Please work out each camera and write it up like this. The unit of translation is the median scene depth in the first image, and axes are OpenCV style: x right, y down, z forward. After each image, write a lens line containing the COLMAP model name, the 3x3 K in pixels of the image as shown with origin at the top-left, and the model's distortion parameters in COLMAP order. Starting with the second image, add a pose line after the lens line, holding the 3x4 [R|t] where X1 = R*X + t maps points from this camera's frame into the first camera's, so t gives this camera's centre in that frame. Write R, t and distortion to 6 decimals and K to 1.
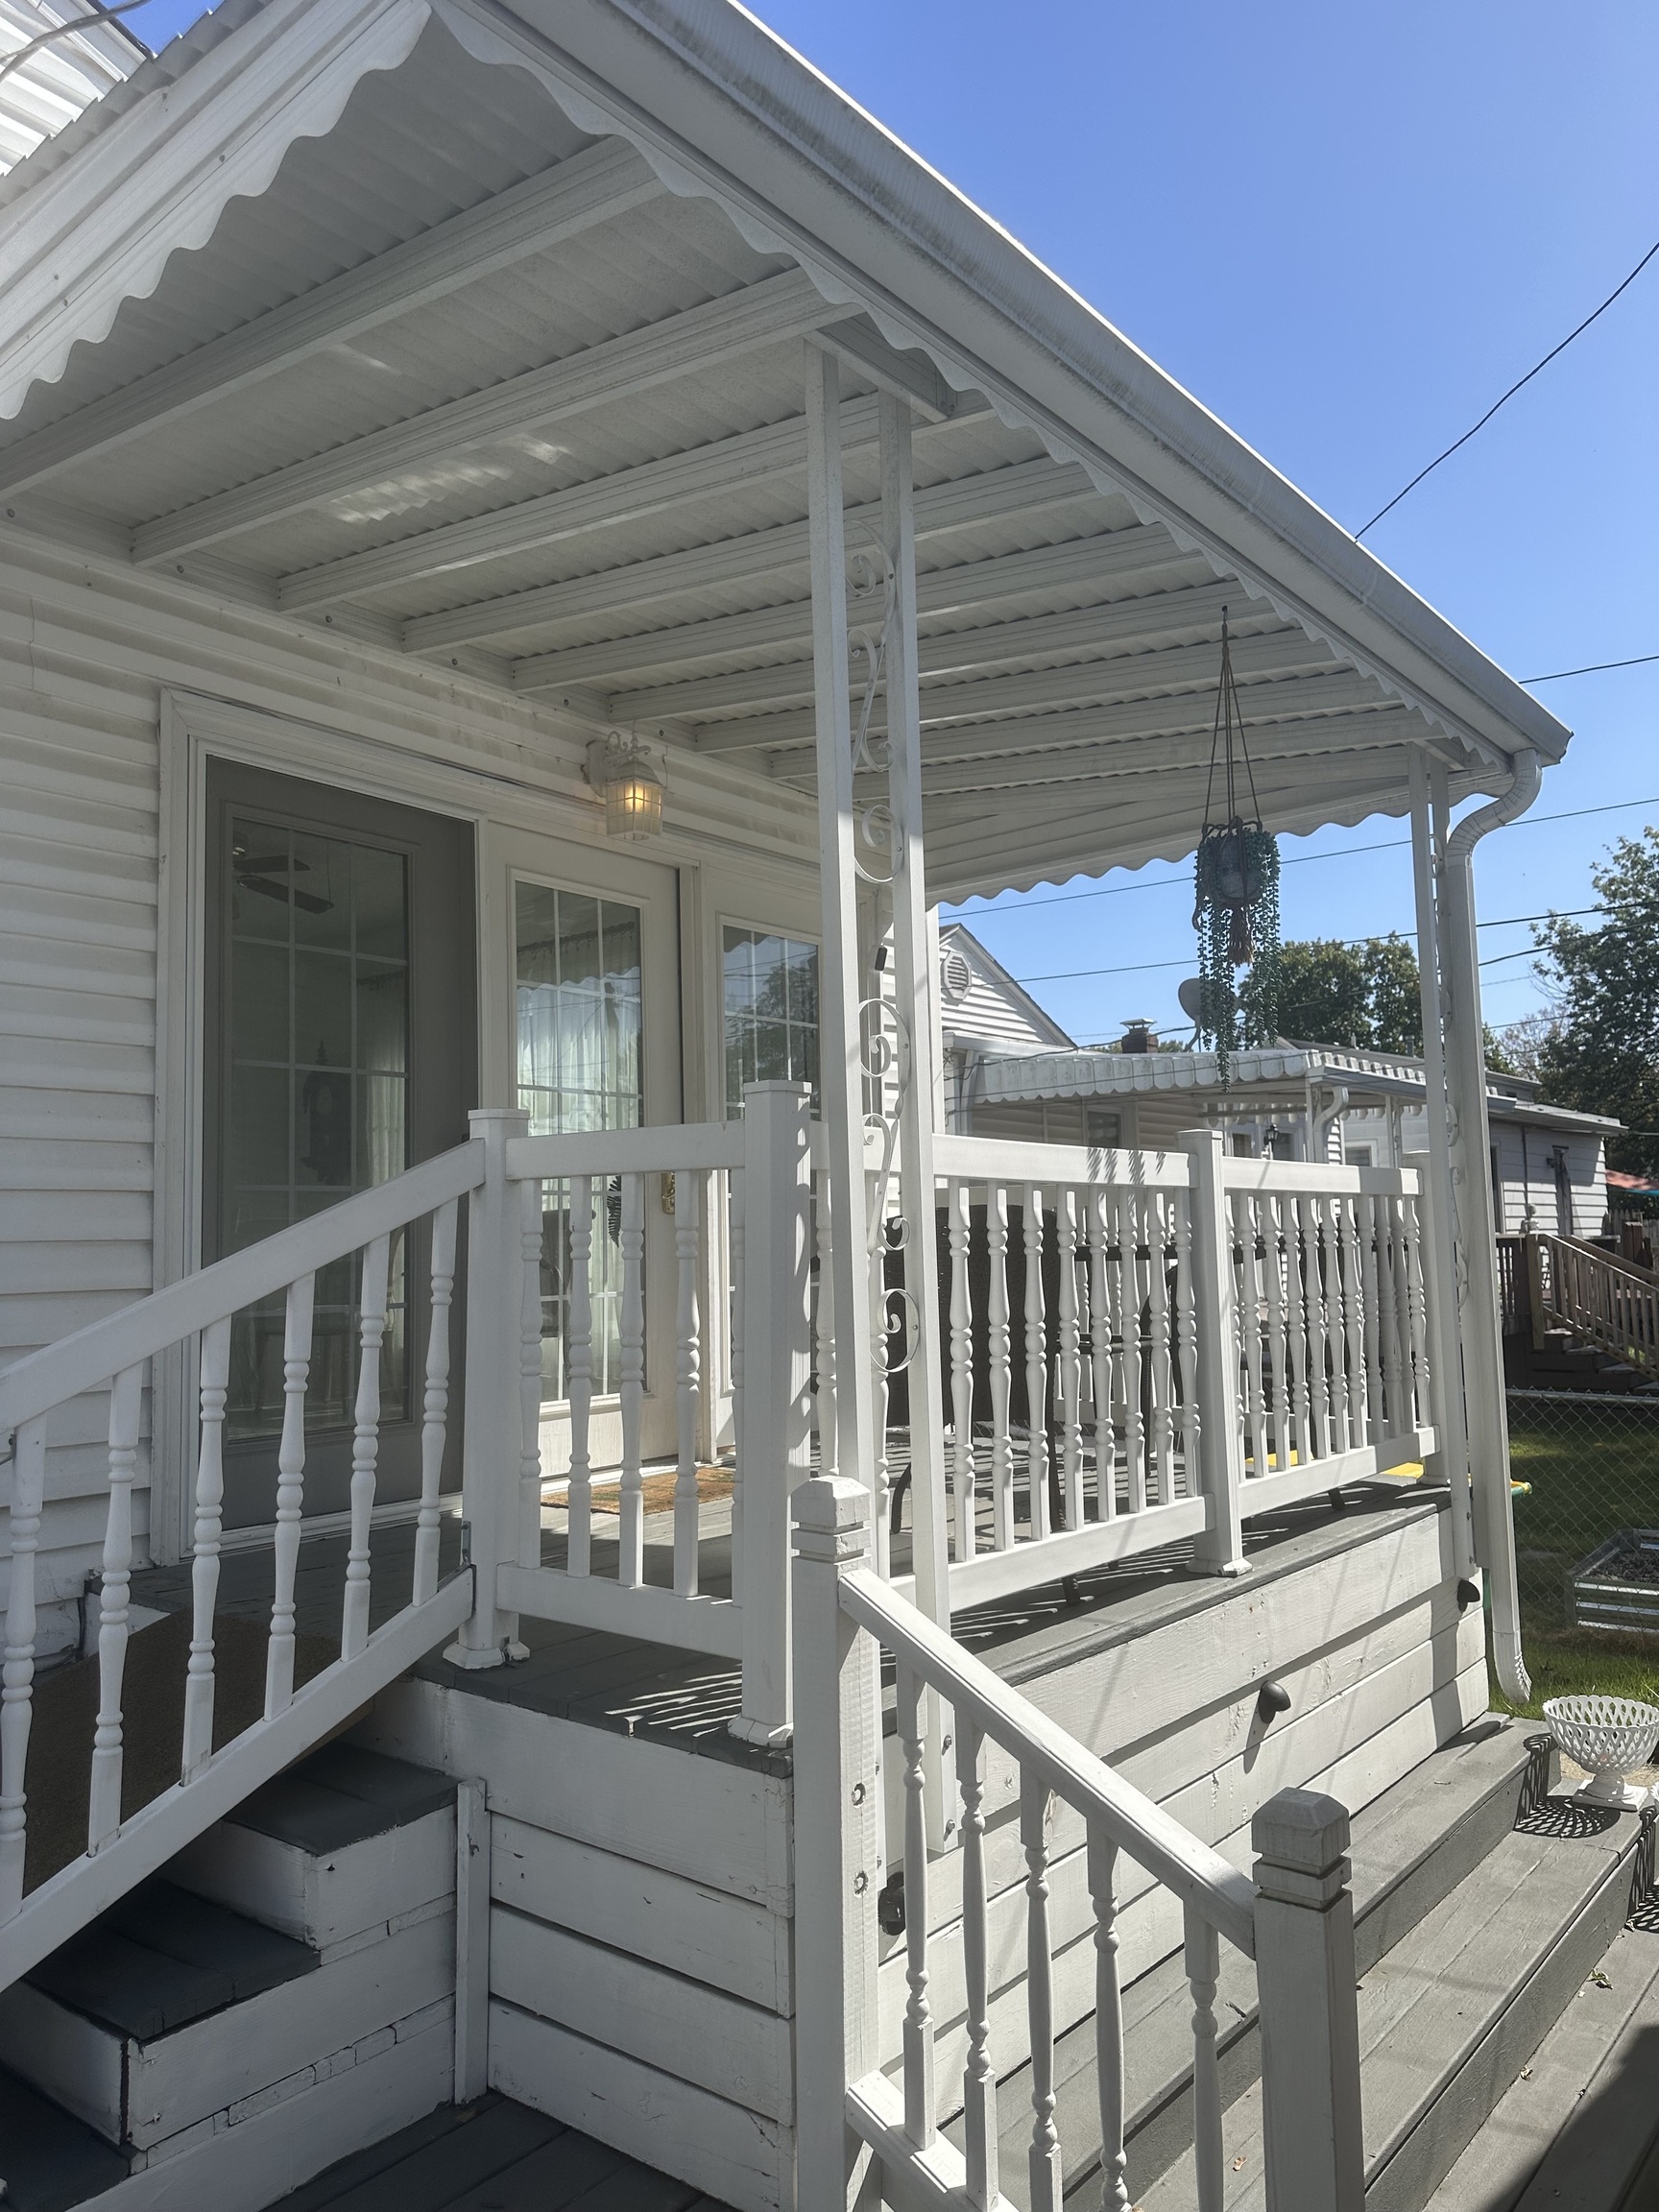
lens RADIAL K [[1589.0, 0, 819.1], [0, 1589.0, 1107.9], [0, 0, 1]] dist [0.059313, -0.076275]
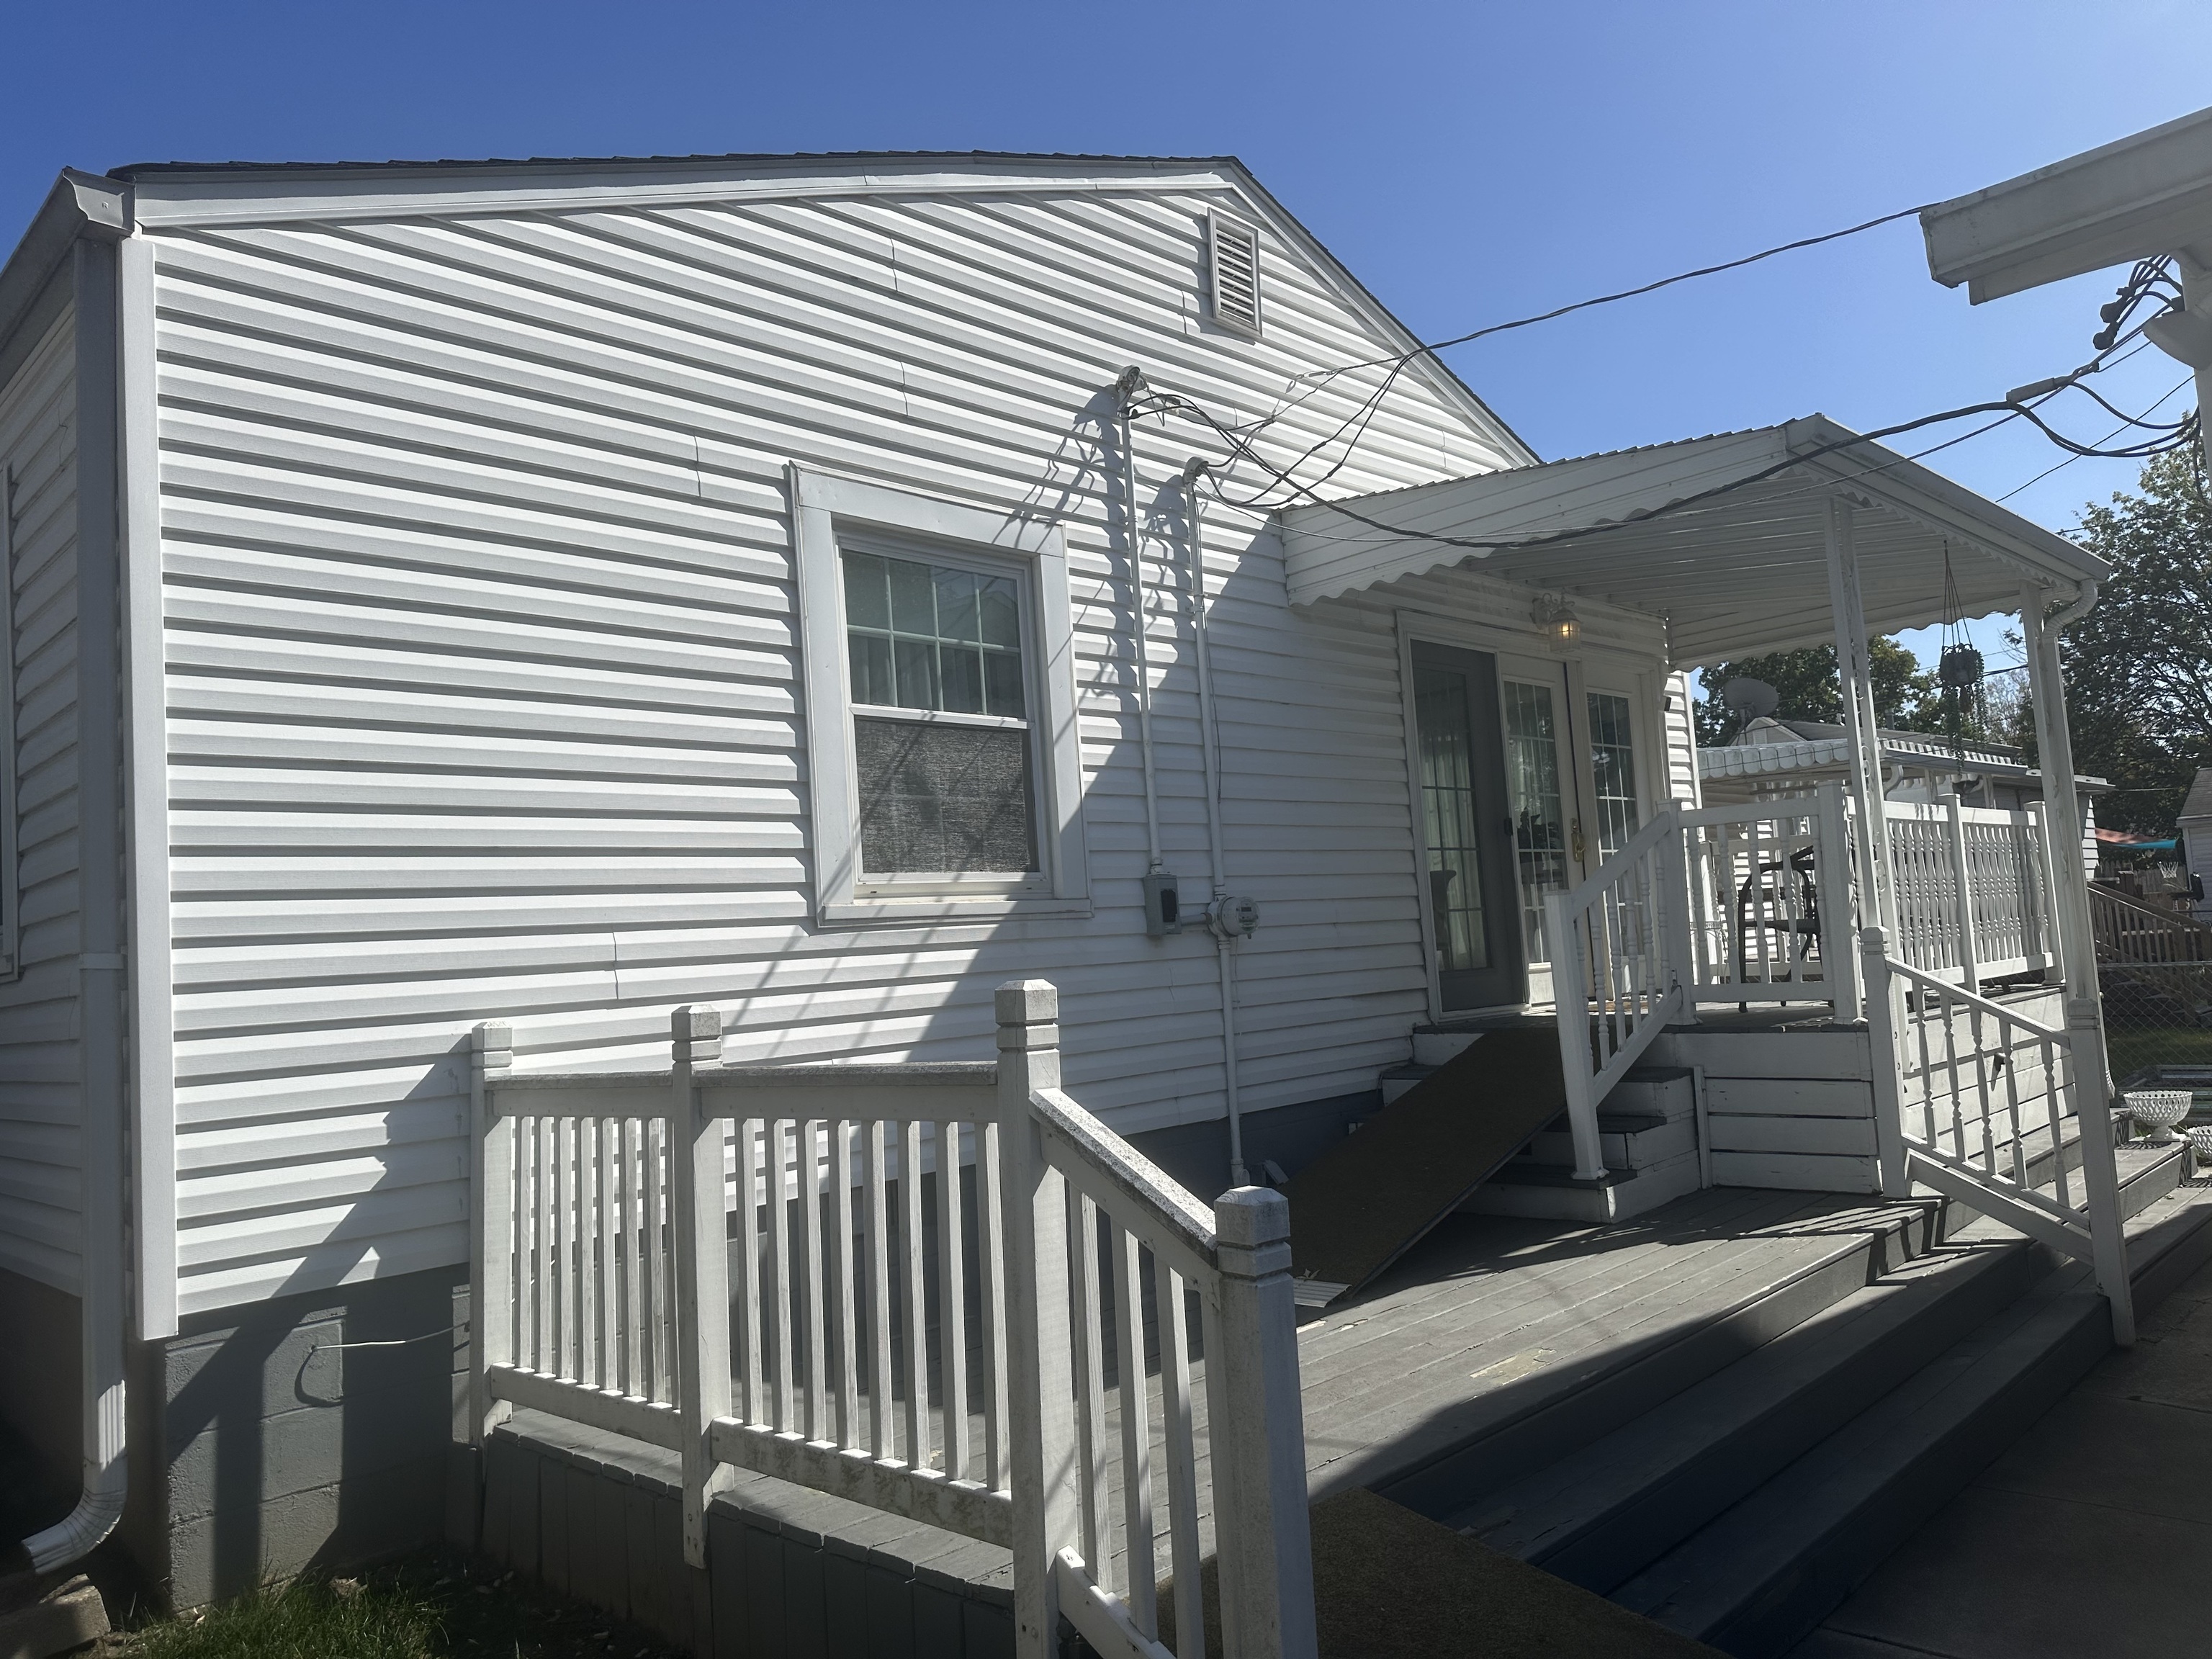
lens RADIAL K [[1589.0, 0, 1108.6], [0, 1589.0, 832.6], [0, 0, 1]] dist [0.059313, -0.076275]
pose [[0.994932, -0.050815, -0.086764, -0.481886], [0.051838, 0.998610, 0.009583, -0.009714], [0.086156, -0.014032, 0.996183, -0.845601]]
